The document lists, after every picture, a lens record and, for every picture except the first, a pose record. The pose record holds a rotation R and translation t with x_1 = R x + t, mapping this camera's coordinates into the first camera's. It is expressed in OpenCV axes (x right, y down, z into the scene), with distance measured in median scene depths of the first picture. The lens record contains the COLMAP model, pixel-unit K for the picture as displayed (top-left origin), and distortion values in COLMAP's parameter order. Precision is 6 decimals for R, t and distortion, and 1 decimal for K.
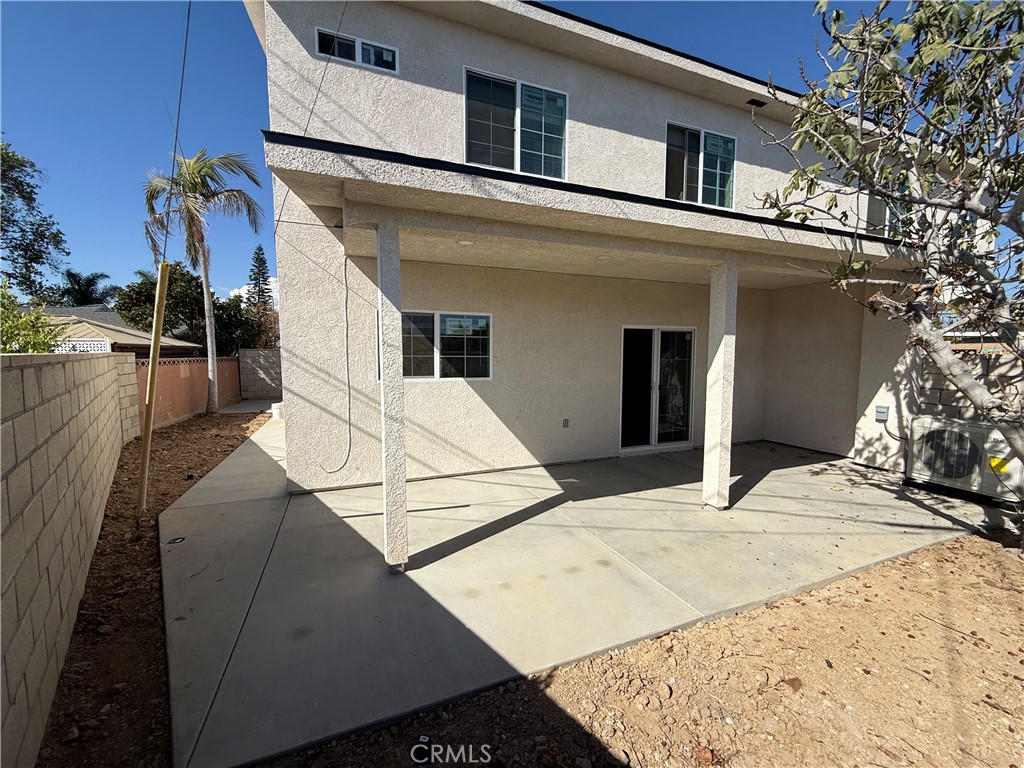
lens RADIAL K [[408.6, 0, 507.0], [0, 408.6, 385.0], [0, 0, 1]] dist [-0.000745, 0.000312]
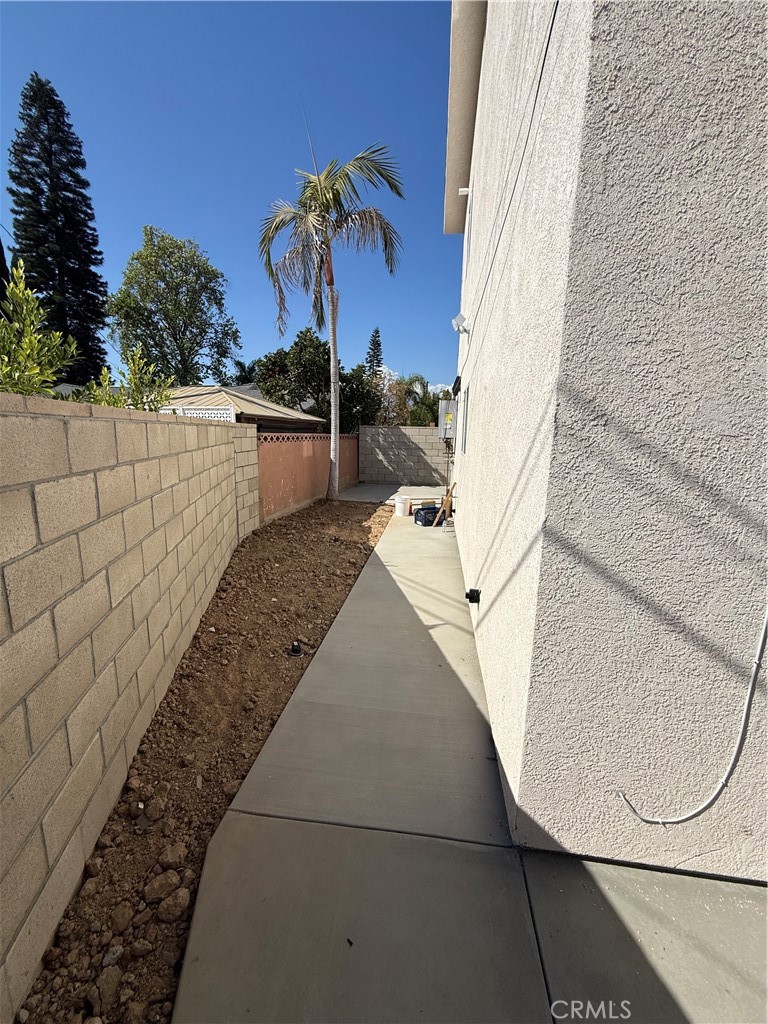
lens RADIAL K [[408.6, 0, 386.1], [0, 408.6, 509.4], [0, 0, 1]] dist [-0.000745, 0.000312]
pose [[0.878555, 0.107878, -0.465300, -0.209706], [-0.061906, 0.991662, 0.113025, -0.014395], [0.473613, -0.070494, 0.877907, 0.284667]]
